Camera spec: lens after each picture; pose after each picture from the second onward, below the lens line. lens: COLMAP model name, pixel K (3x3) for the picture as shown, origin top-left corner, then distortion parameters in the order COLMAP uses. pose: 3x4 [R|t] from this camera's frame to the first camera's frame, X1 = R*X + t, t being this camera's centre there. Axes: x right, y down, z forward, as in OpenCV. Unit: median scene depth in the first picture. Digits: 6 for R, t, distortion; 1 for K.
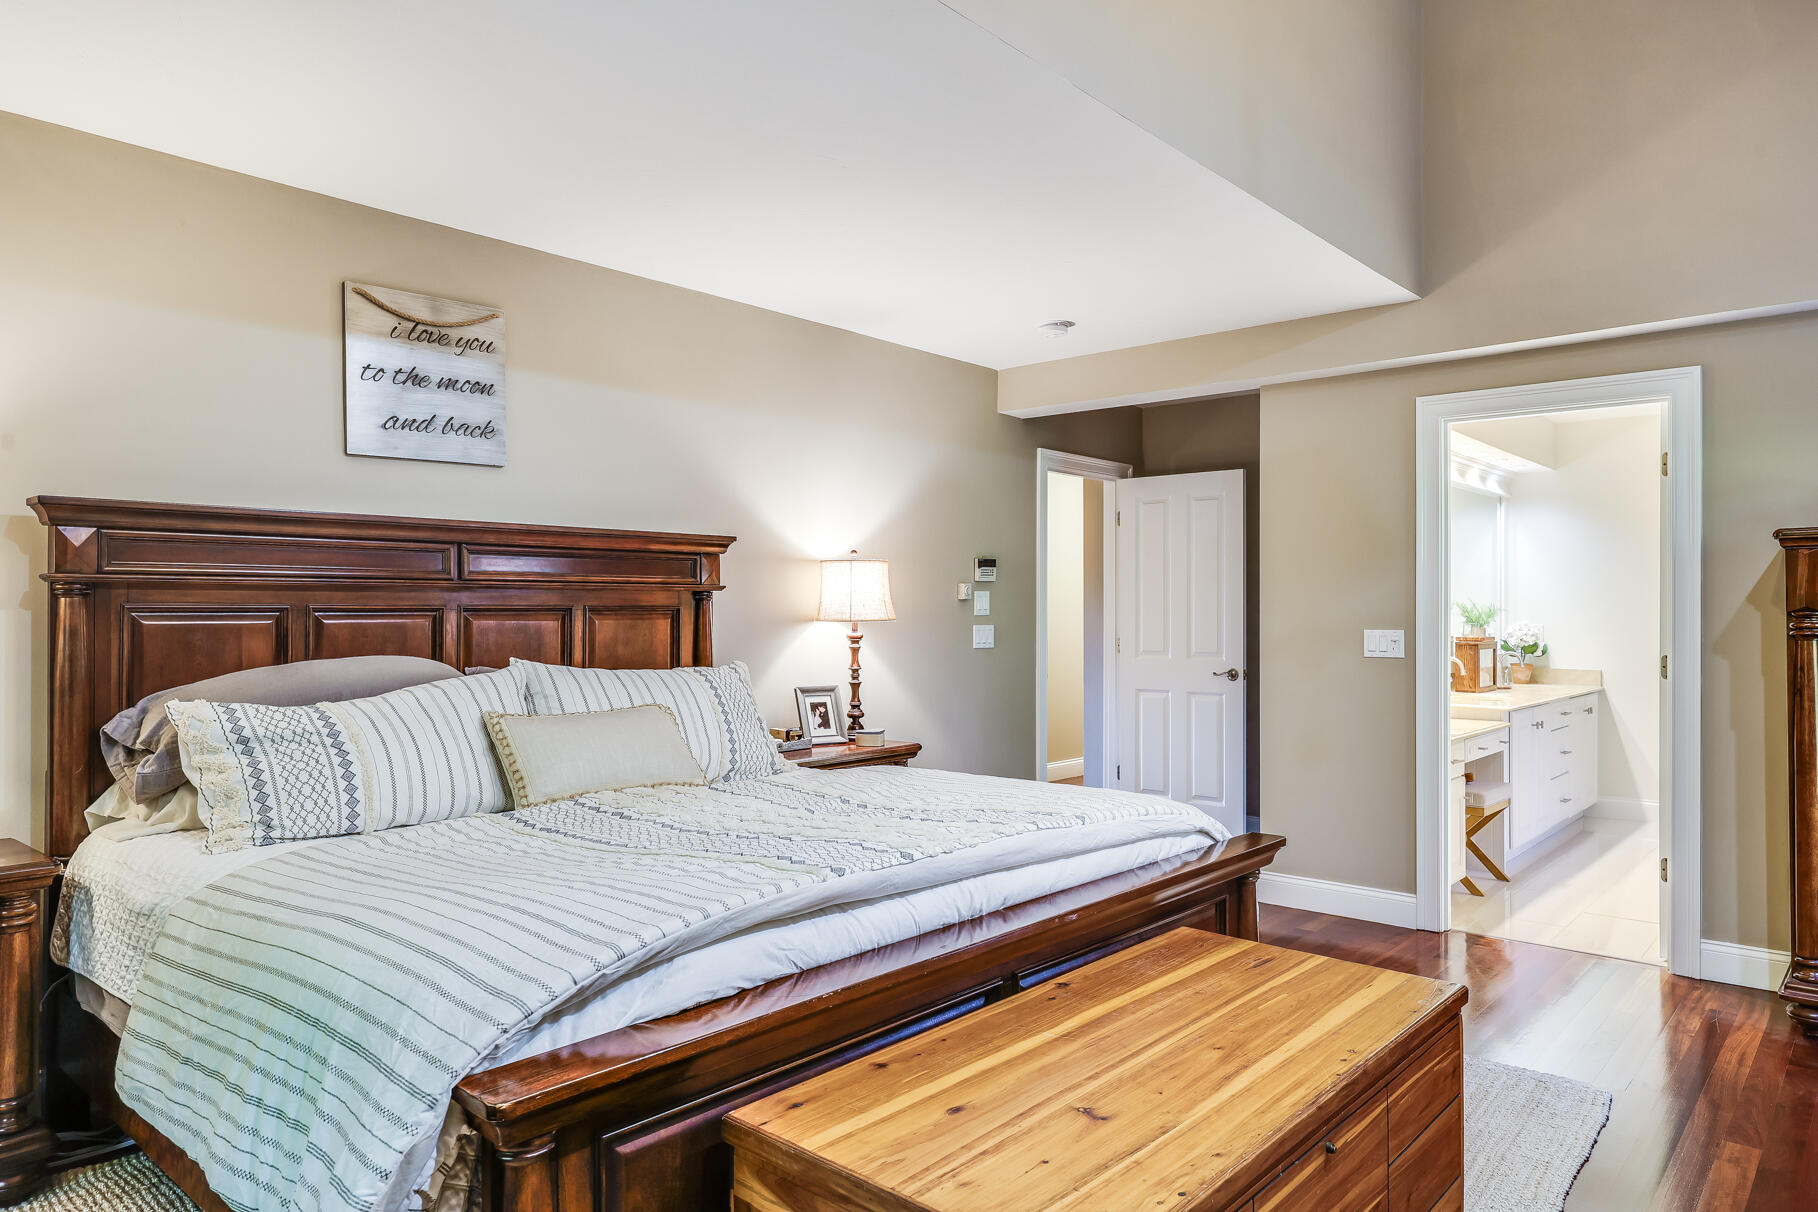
lens RADIAL K [[1153.5, 0, 909.8], [0, 1153.5, 601.3], [0, 0, 1]] dist [-0.000714, 0.000058]
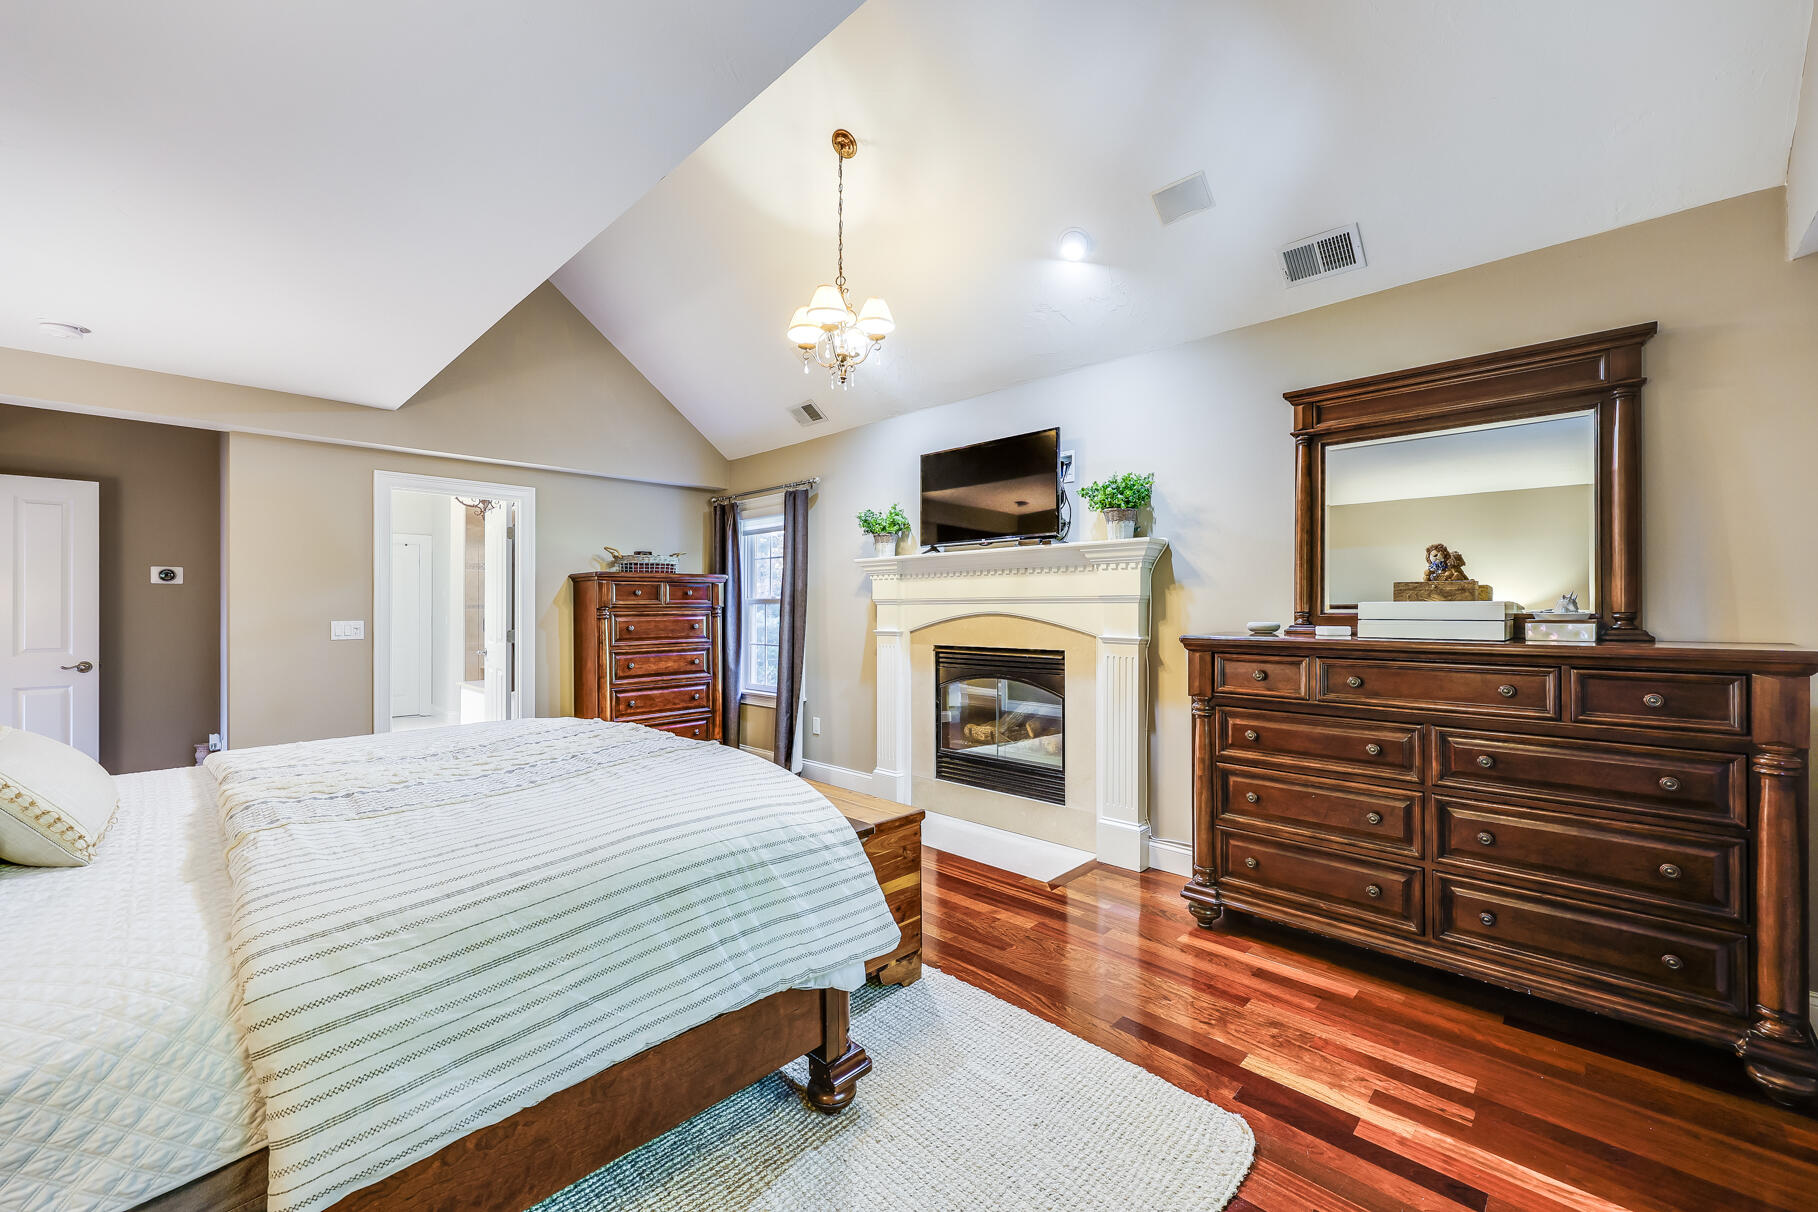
lens RADIAL K [[724.0, 0, 912.4], [0, 724.0, 603.1], [0, 0, 1]] dist [-0.000425, -0.000032]
pose [[0.044231, 0.005248, 0.999008, -0.487961], [-0.005103, 0.999974, -0.005027, 0.002743], [-0.999008, -0.004875, 0.044257, 0.238439]]
